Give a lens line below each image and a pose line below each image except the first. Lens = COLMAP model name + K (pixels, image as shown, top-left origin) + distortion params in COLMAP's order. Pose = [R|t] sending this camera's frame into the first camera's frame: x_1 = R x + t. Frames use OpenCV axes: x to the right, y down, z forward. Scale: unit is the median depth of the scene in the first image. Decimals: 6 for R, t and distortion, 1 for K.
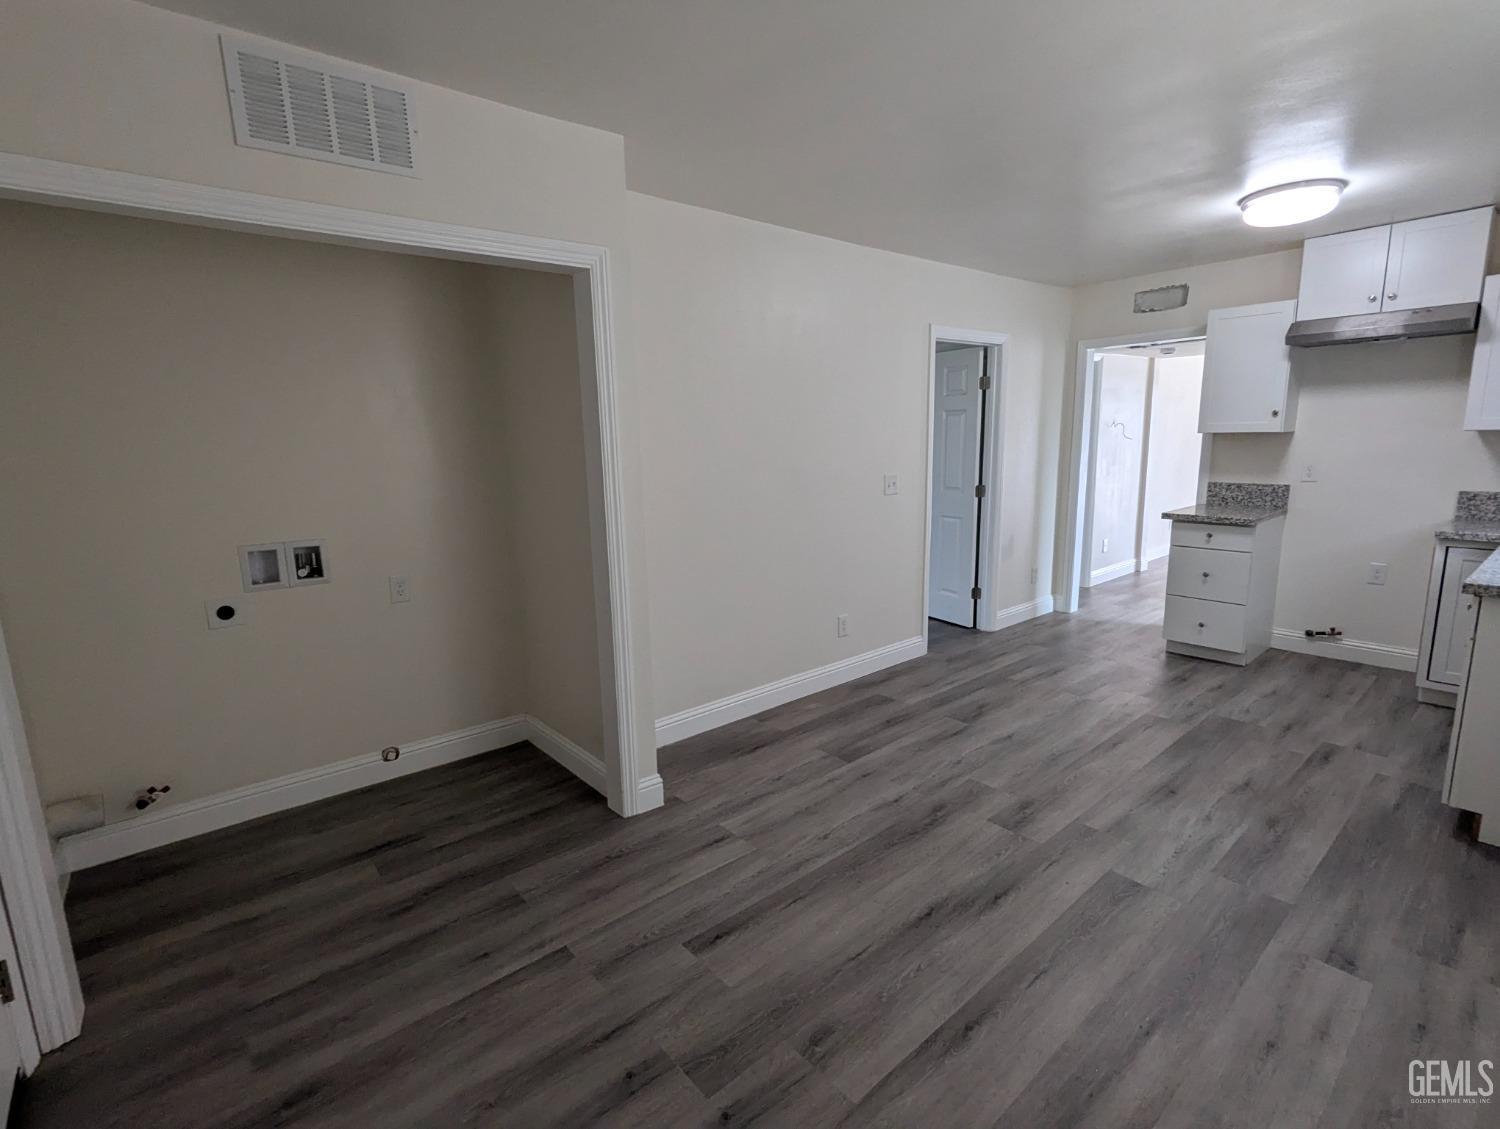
lens RADIAL K [[718.1, 0, 750.0], [0, 718.1, 564.5], [0, 0, 1]] dist [0.000688, 0.000079]
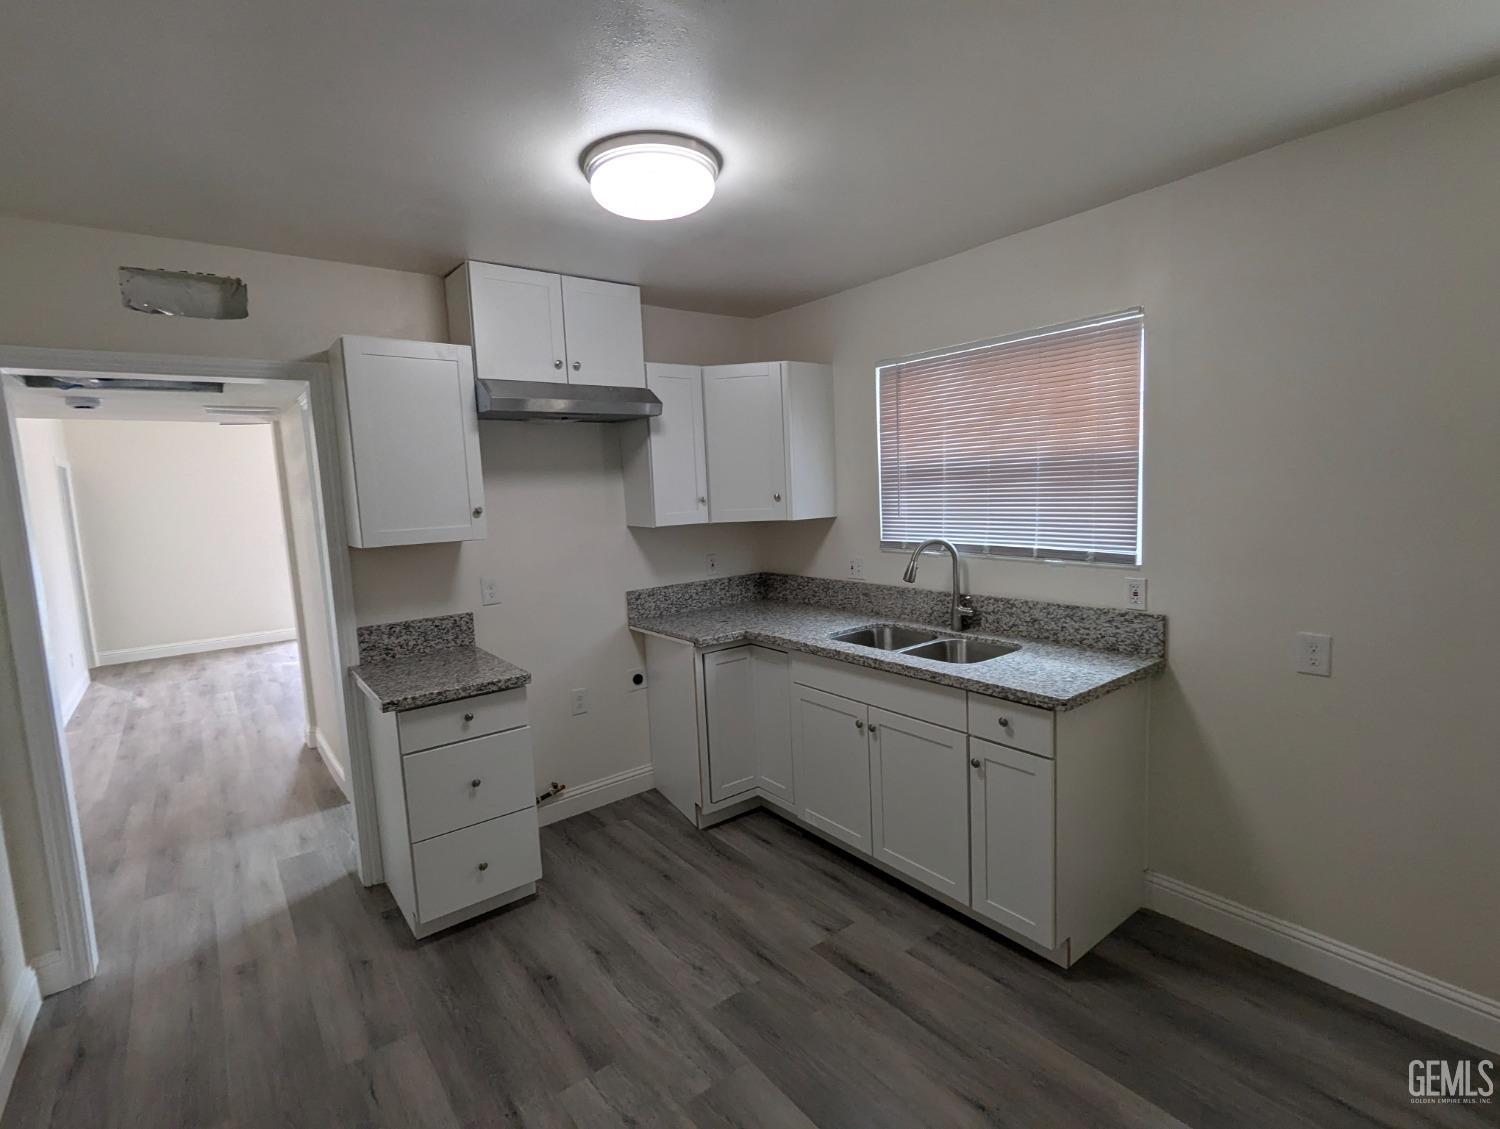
lens RADIAL K [[718.1, 0, 750.0], [0, 718.1, 564.5], [0, 0, 1]] dist [0.000688, 0.000079]
pose [[0.045321, -0.090868, 0.994831, 0.079923], [0.217551, 0.972851, 0.078950, -0.164944], [-0.974996, 0.212848, 0.063859, 0.739076]]
